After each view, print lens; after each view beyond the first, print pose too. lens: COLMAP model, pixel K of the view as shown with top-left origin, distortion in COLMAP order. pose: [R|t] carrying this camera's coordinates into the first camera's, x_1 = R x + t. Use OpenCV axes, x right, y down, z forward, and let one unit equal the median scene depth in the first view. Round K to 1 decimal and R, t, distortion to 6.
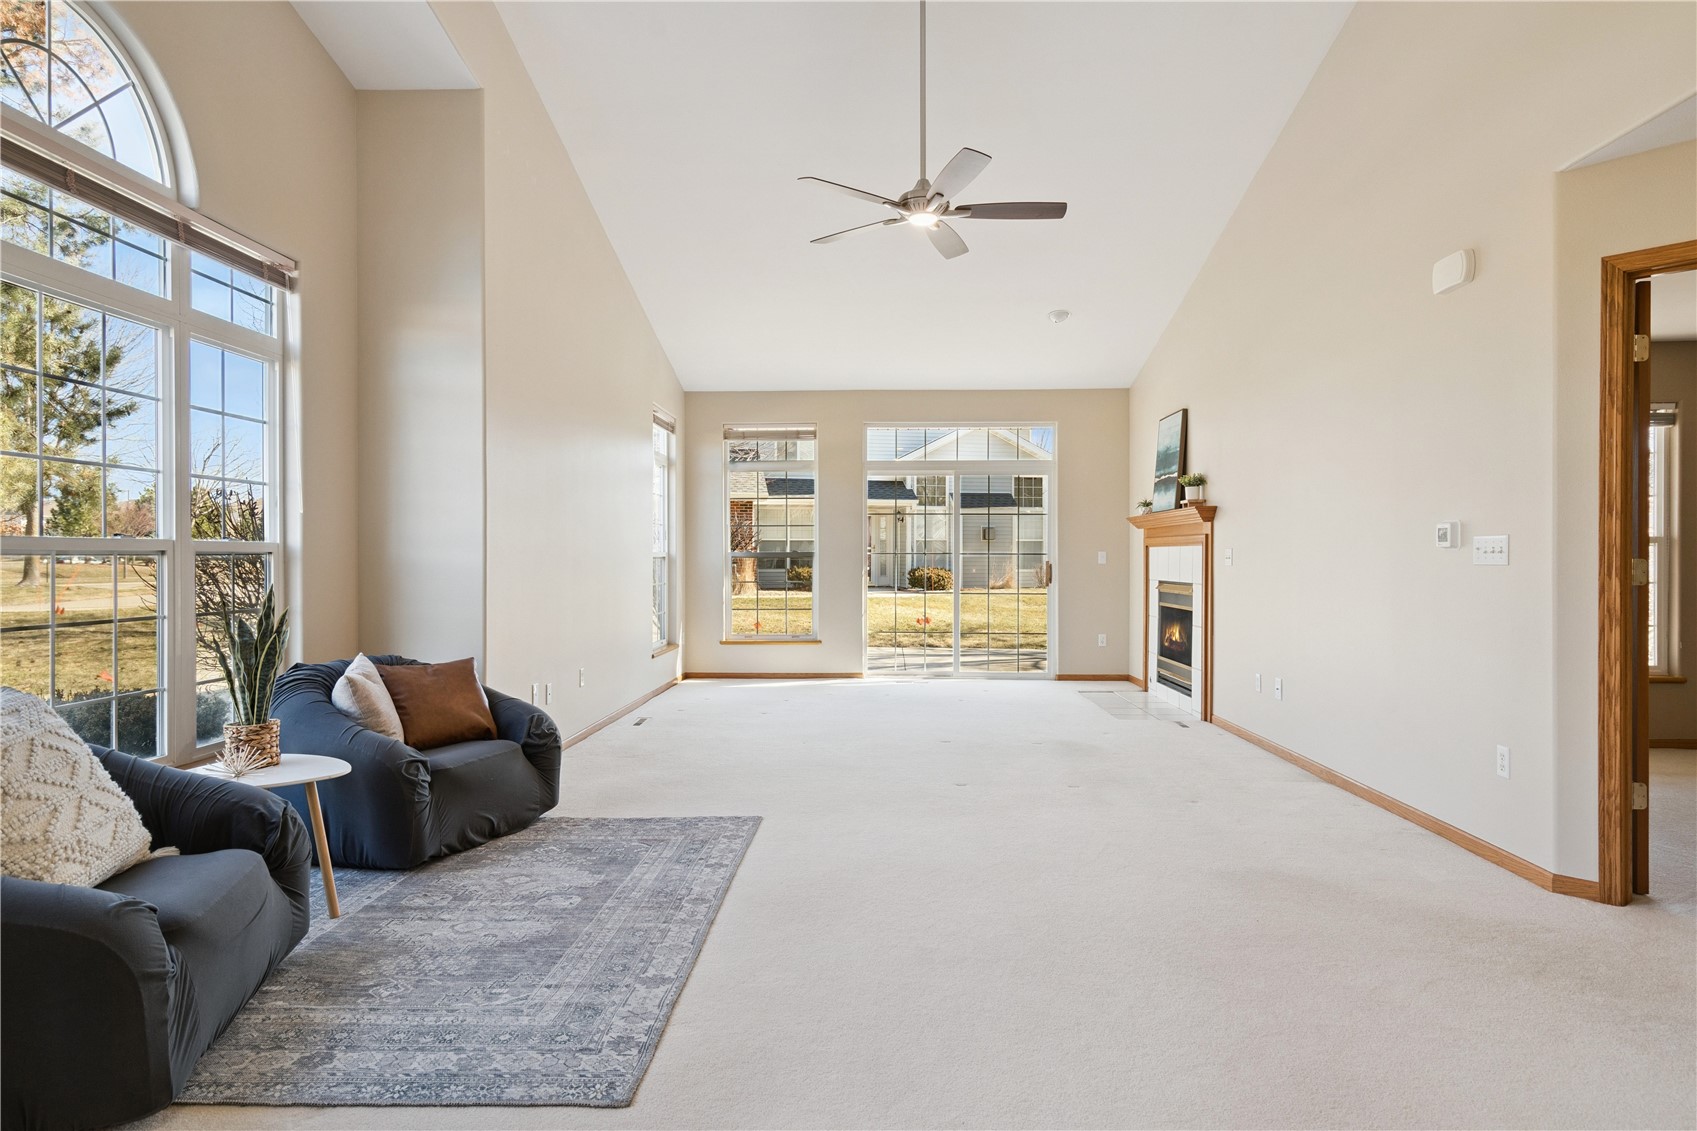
lens RADIAL K [[963.1, 0, 846.9], [0, 963.1, 567.5], [0, 0, 1]] dist [0.005713, 0.001314]
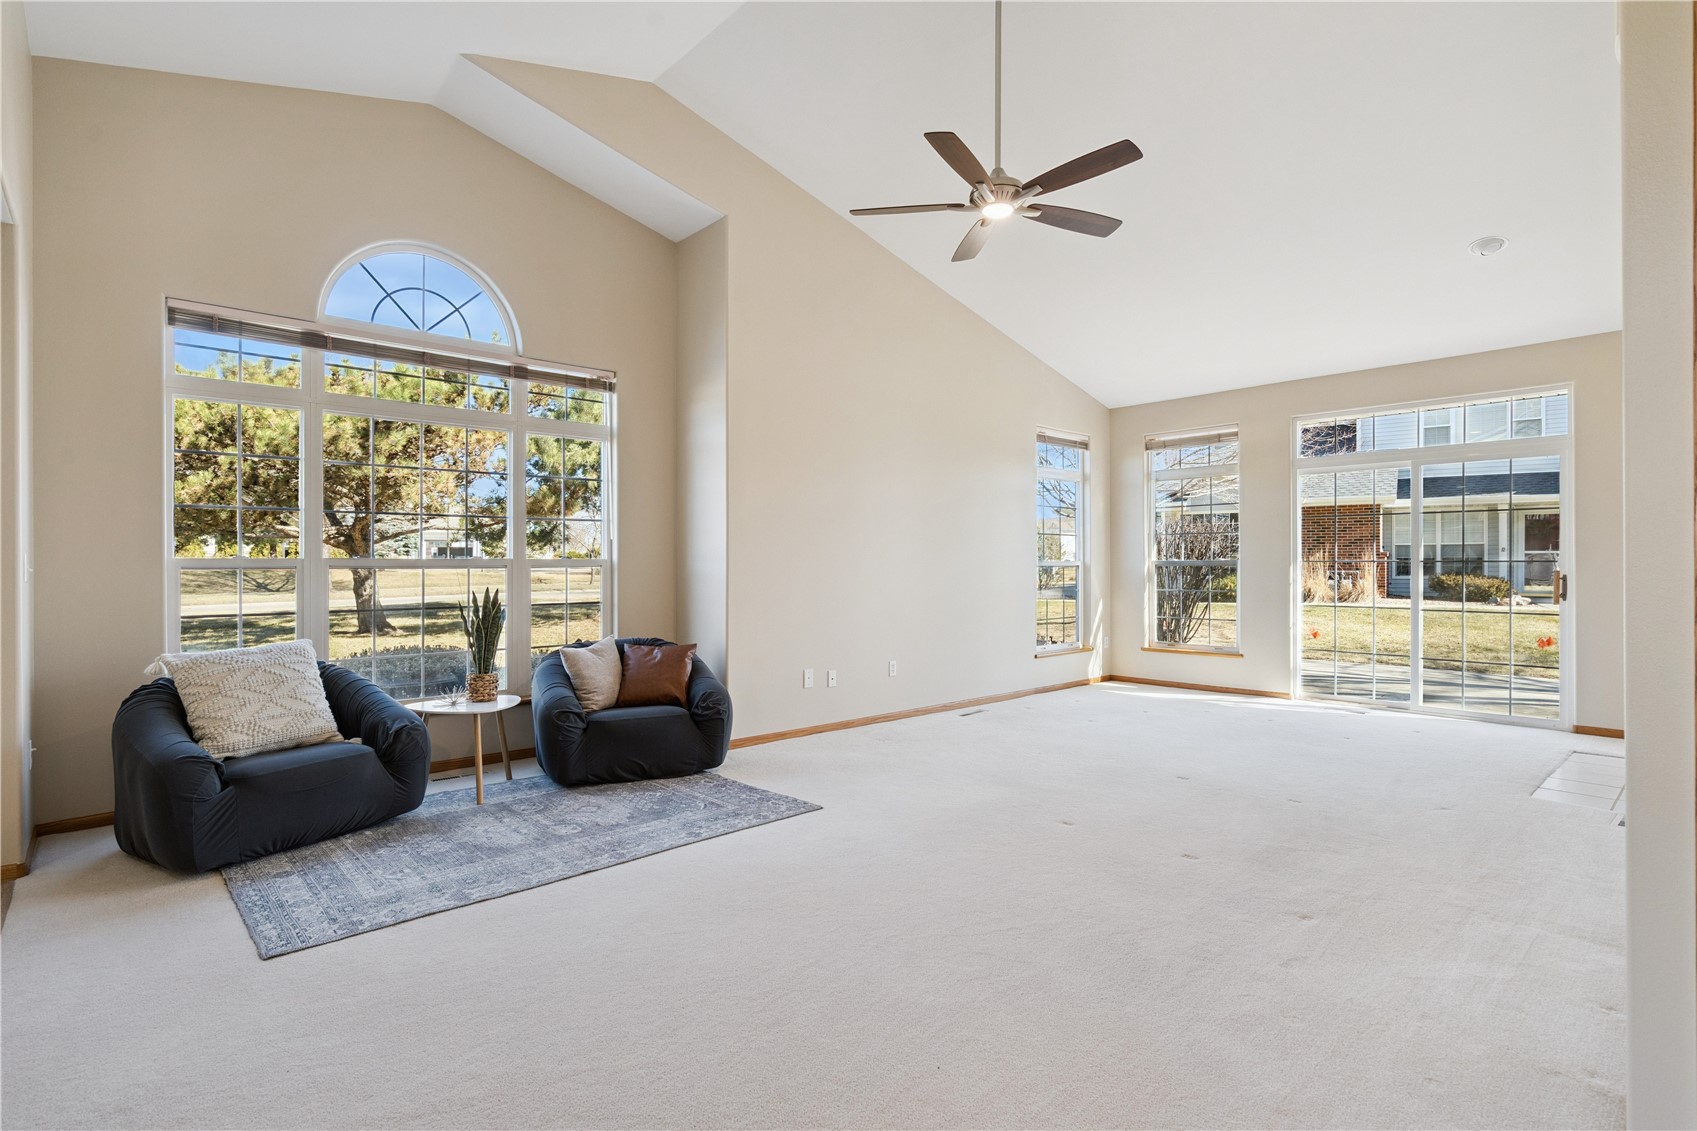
lens RADIAL K [[819.4, 0, 851.0], [0, 819.4, 560.5], [0, 0, 1]] dist [-0.008012, 0.000926]
pose [[0.701042, -0.005196, -0.713102, 0.754553], [-0.004772, 0.999917, -0.011977, -0.011935], [0.713104, 0.011799, 0.700958, 0.468567]]
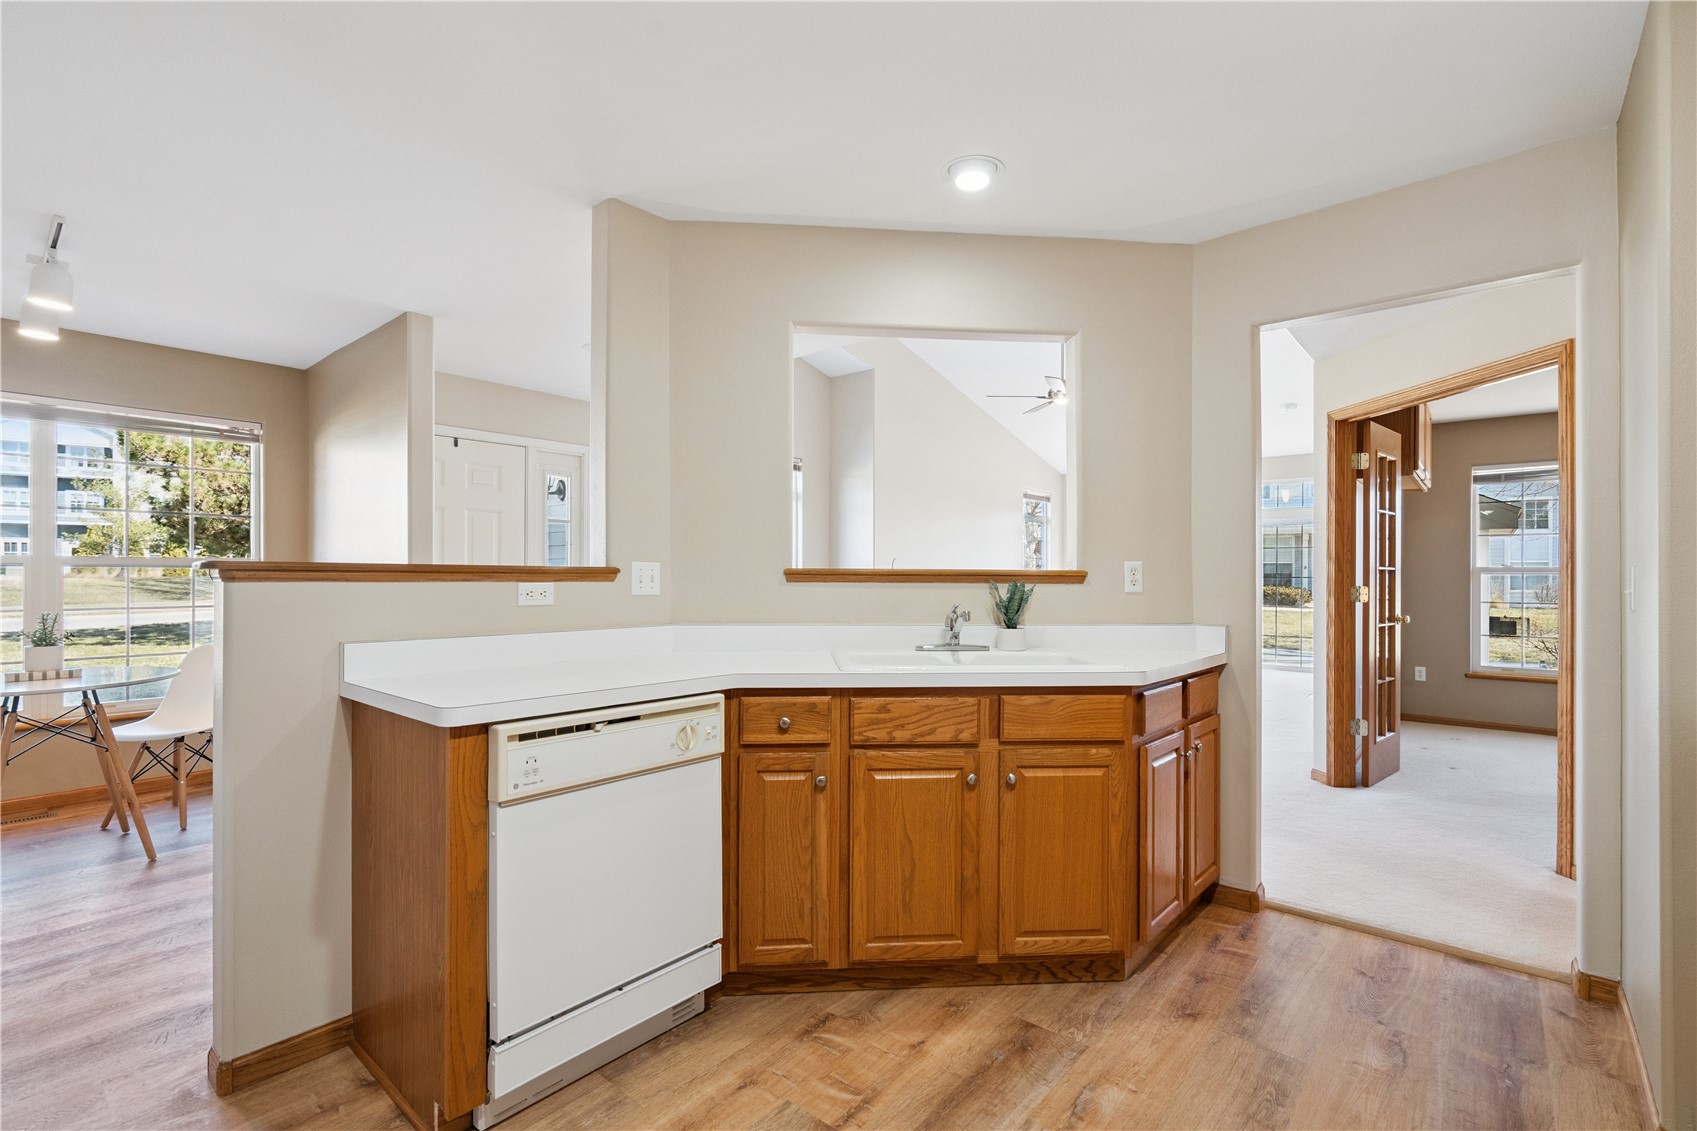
lens RADIAL K [[769.0, 0, 848.4], [0, 769.0, 580.7], [0, 0, 1]] dist [-0.001289, 0.000163]
pose [[0.790342, 0.006529, -0.612631, 0.911347], [-0.009392, 0.999955, -0.001459, -0.007492], [0.612594, 0.006907, 0.790367, -0.586648]]
